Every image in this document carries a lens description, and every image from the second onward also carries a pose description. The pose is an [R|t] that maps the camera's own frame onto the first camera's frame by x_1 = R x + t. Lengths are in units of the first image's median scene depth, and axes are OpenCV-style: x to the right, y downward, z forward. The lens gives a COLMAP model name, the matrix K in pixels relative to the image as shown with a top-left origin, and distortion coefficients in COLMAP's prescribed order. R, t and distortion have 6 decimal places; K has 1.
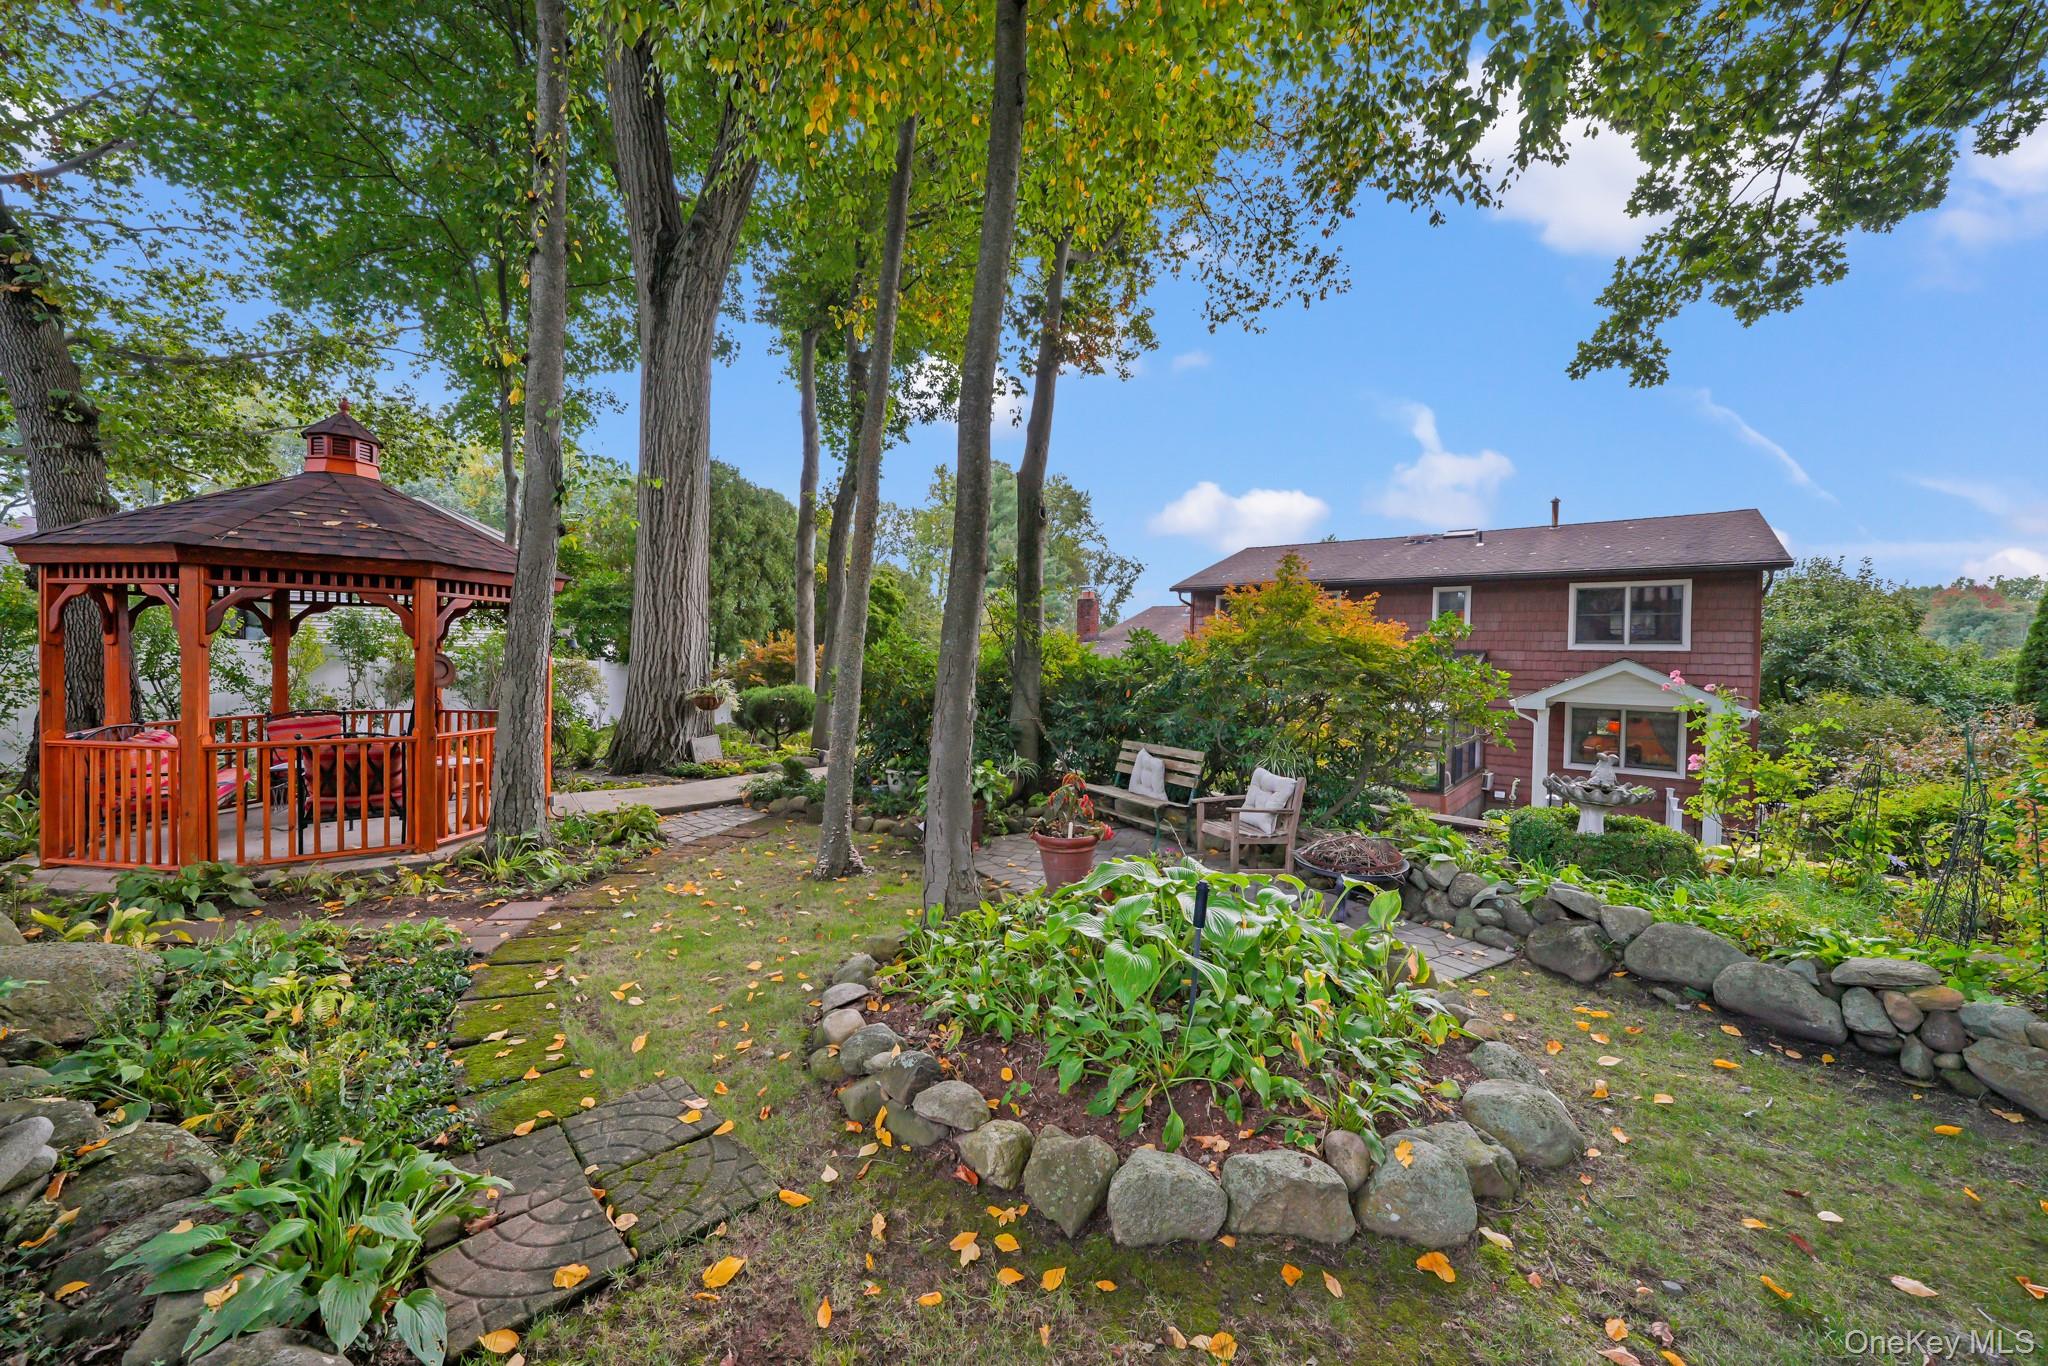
lens RADIAL K [[745.2, 0, 1010.5], [0, 745.2, 657.3], [0, 0, 1]] dist [-0.000677, -0.000045]
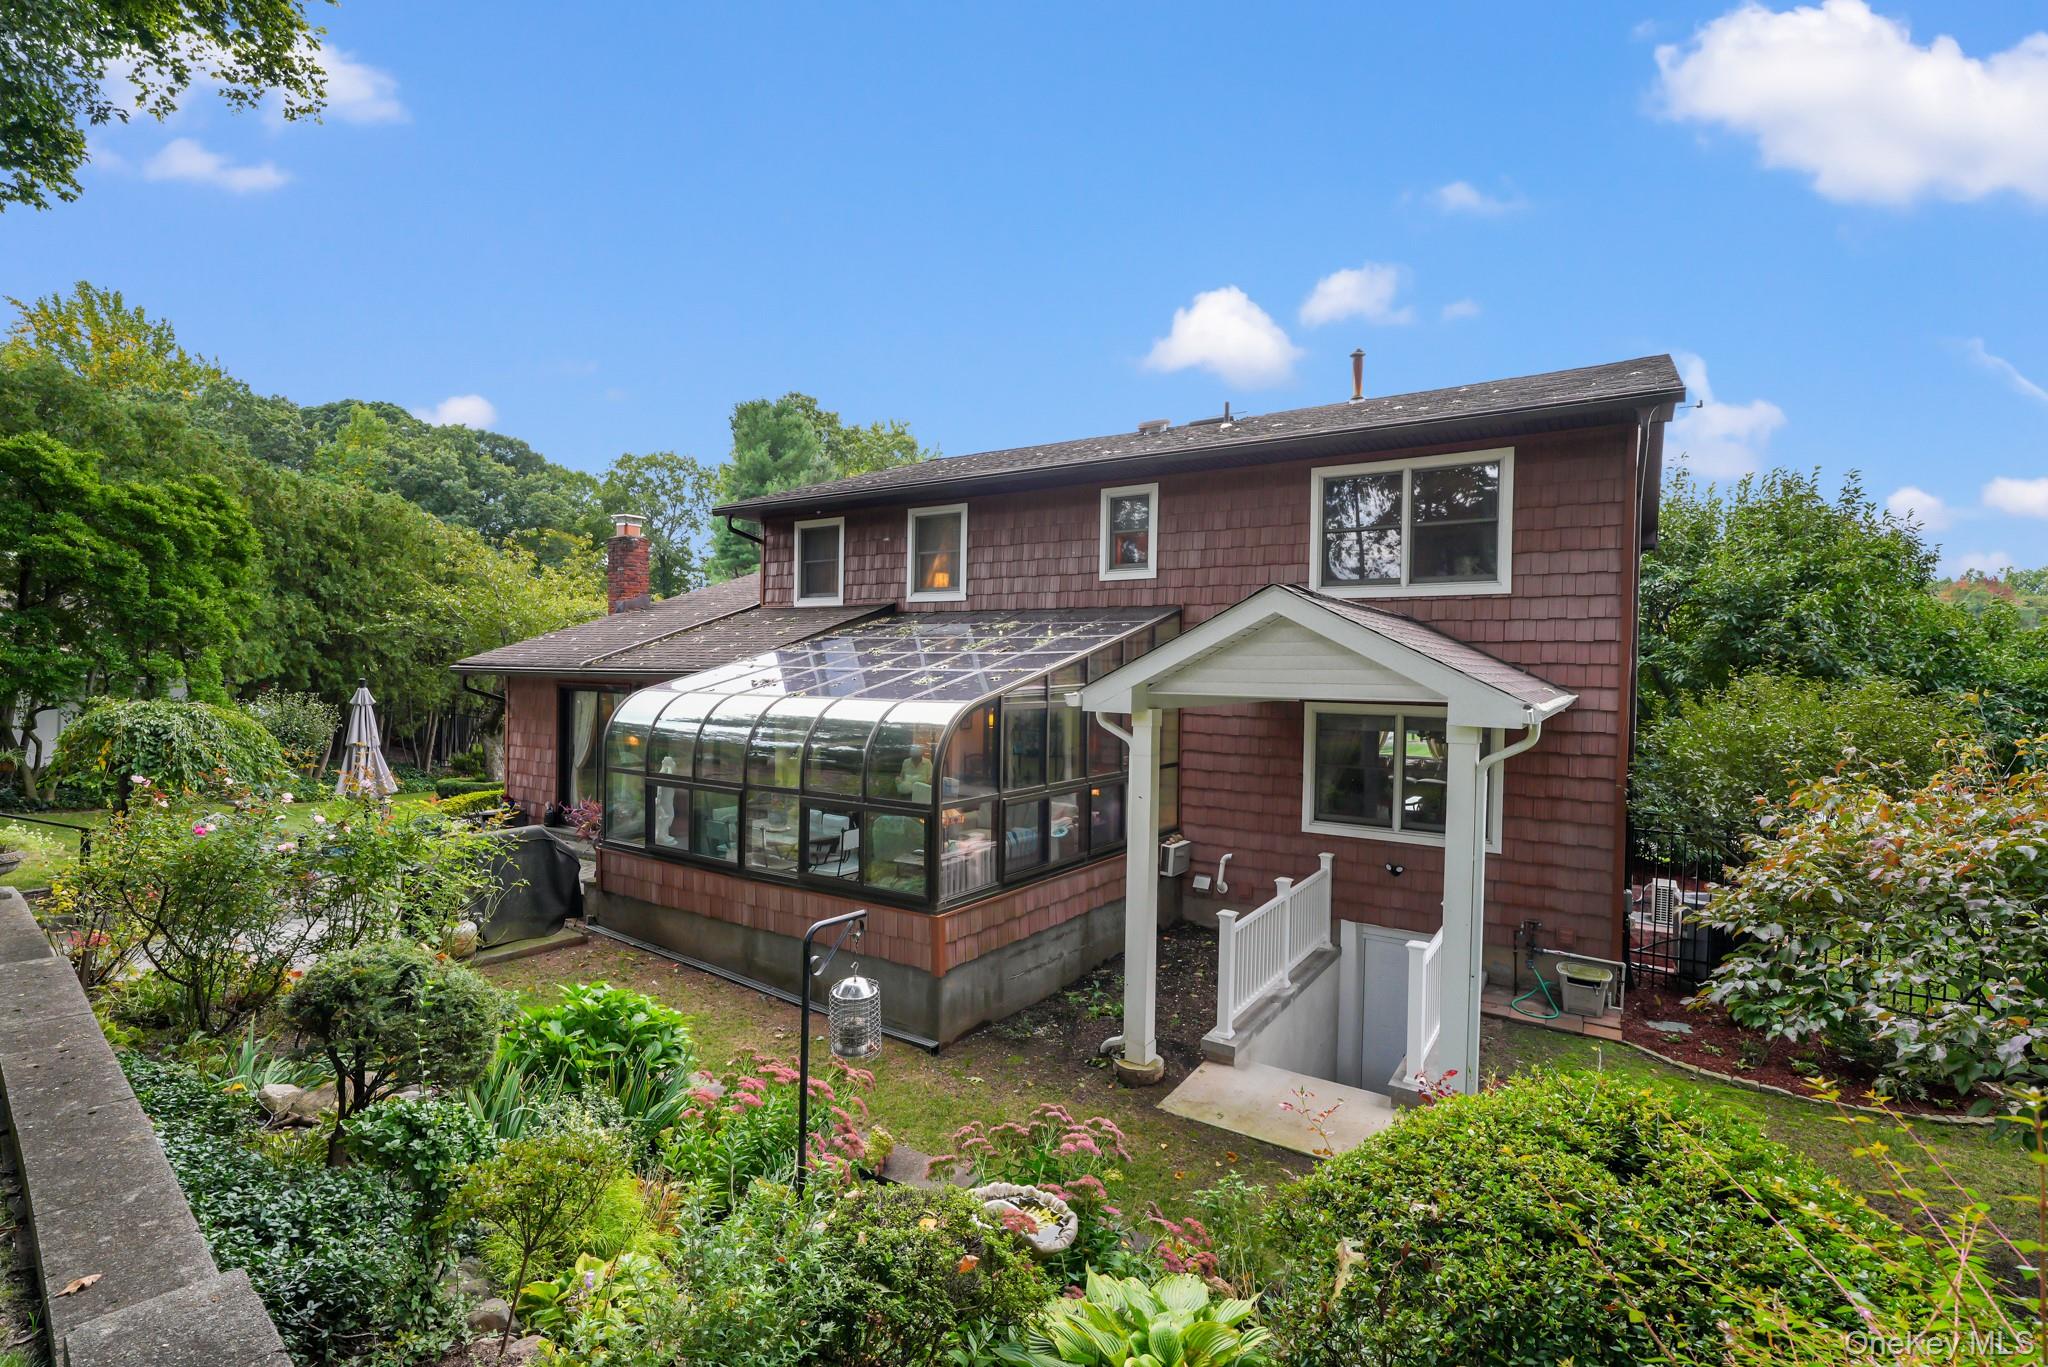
lens RADIAL K [[919.4, 0, 1024.0], [0, 919.4, 683.5], [0, 0, 1]] dist [0.010677, 0.000122]
pose [[0.993554, -0.008767, 0.113021, 0.662212], [0.006945, 0.999840, 0.016504, 0.049119], [-0.113147, -0.015612, 0.993456, 0.542400]]
